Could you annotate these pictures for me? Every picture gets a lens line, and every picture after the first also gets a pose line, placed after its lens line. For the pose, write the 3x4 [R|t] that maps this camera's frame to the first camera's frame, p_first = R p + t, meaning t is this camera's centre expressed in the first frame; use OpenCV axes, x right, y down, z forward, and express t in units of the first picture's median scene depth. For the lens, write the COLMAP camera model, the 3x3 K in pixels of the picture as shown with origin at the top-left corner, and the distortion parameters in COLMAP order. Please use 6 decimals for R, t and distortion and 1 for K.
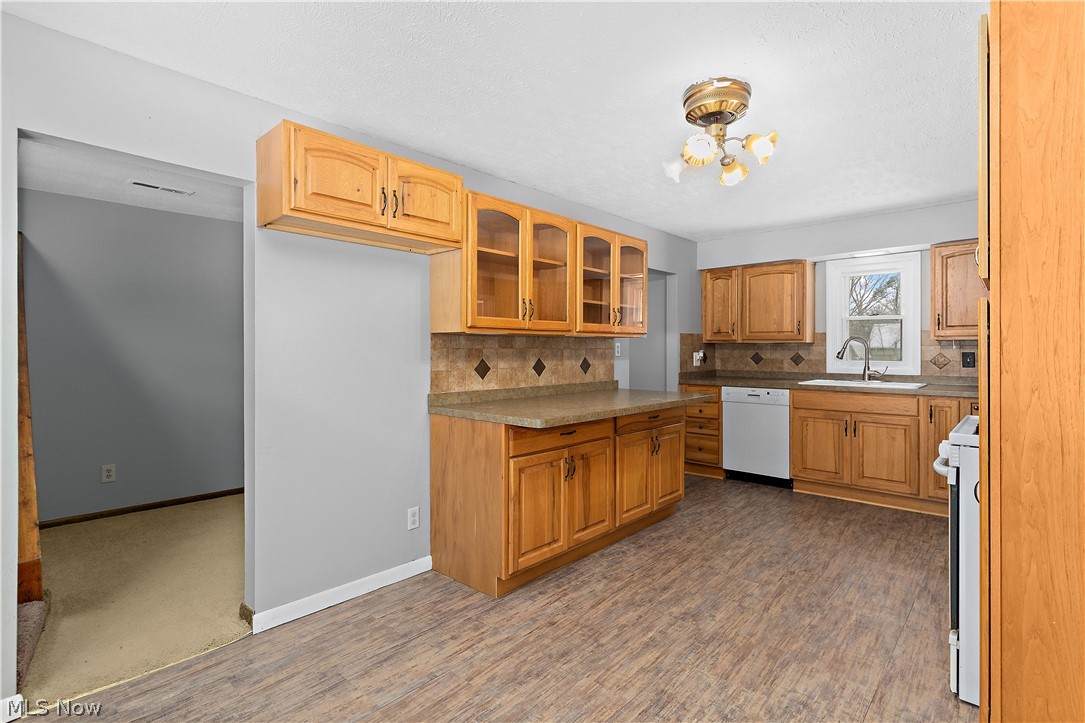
lens RADIAL K [[521.0, 0, 534.7], [0, 521.0, 347.8], [0, 0, 1]] dist [-0.005721, 0.002202]
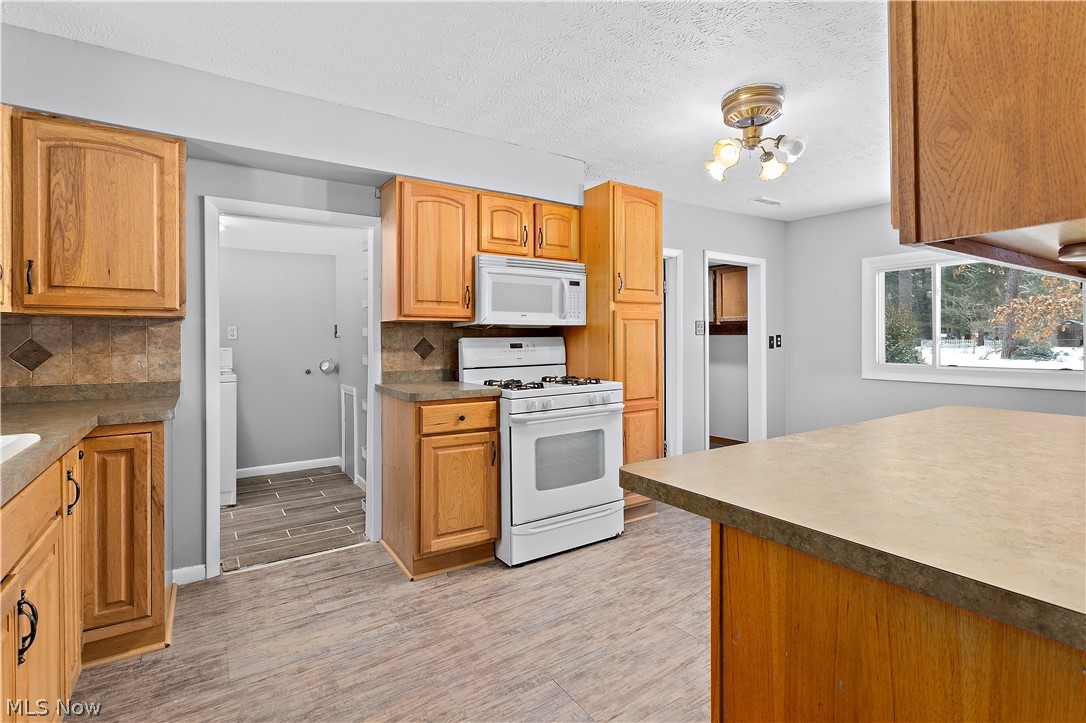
lens RADIAL K [[521.5, 0, 544.3], [0, 521.5, 336.0], [0, 0, 1]] dist [-0.005721, 0.002202]
pose [[-0.973312, 0.005239, 0.229427, 0.397632], [0.003992, 0.999975, -0.005897, 0.013471], [-0.229452, -0.004823, -0.973308, 1.649231]]
